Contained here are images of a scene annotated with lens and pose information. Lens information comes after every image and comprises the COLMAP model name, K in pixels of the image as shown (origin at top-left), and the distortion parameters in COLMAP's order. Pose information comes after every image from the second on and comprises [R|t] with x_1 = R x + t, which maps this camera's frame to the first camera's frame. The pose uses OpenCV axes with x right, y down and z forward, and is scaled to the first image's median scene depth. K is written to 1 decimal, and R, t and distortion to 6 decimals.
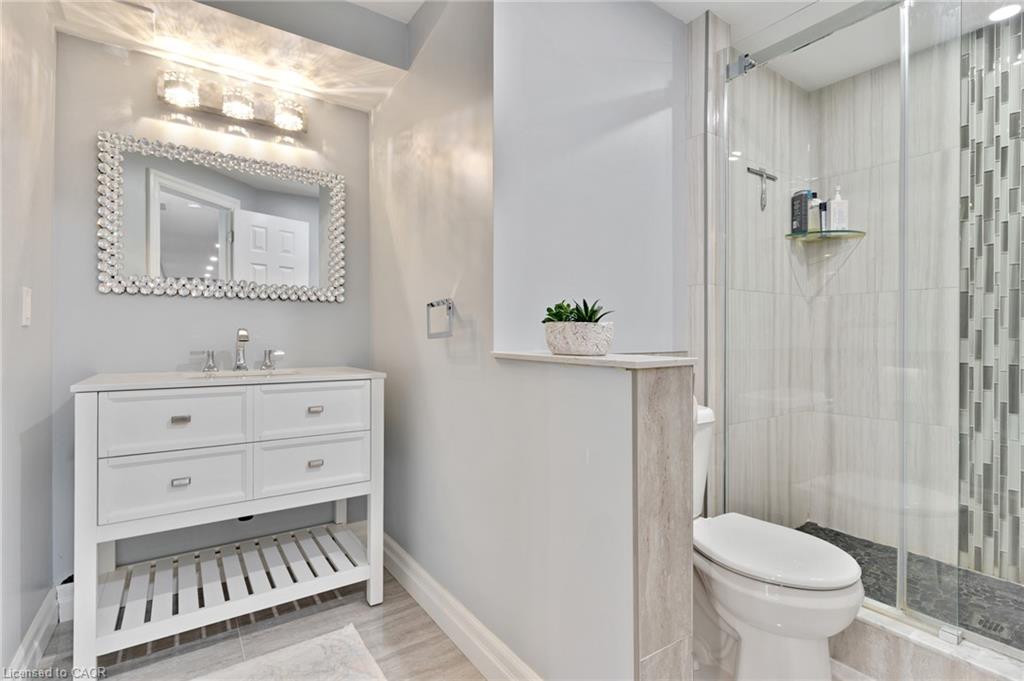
lens RADIAL K [[476.2, 0, 512.0], [0, 476.2, 340.5], [0, 0, 1]] dist [-0.000704, -0.000253]
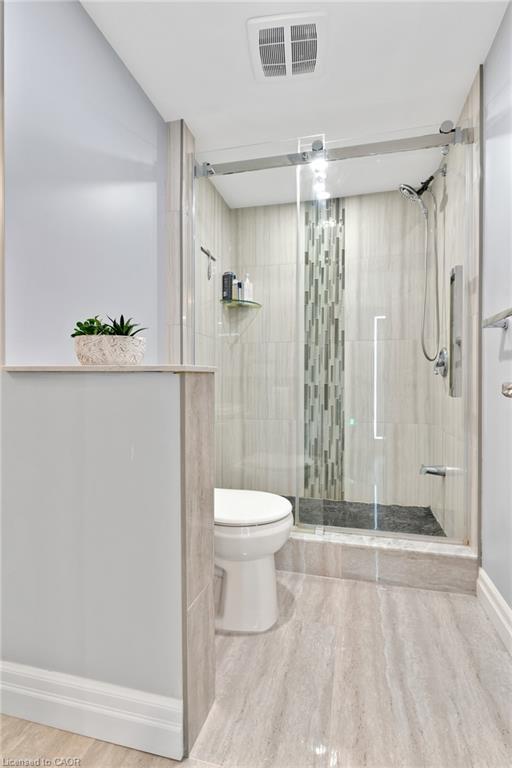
lens RADIAL K [[363.4, 0, 256.0], [0, 363.4, 384.0], [0, 0, 1]] dist [0.002709, 0.000401]
pose [[0.760033, -0.003924, 0.649873, -0.091981], [-0.001563, 0.999968, 0.007867, 0.037914], [-0.649883, -0.006995, 0.760002, 0.080527]]
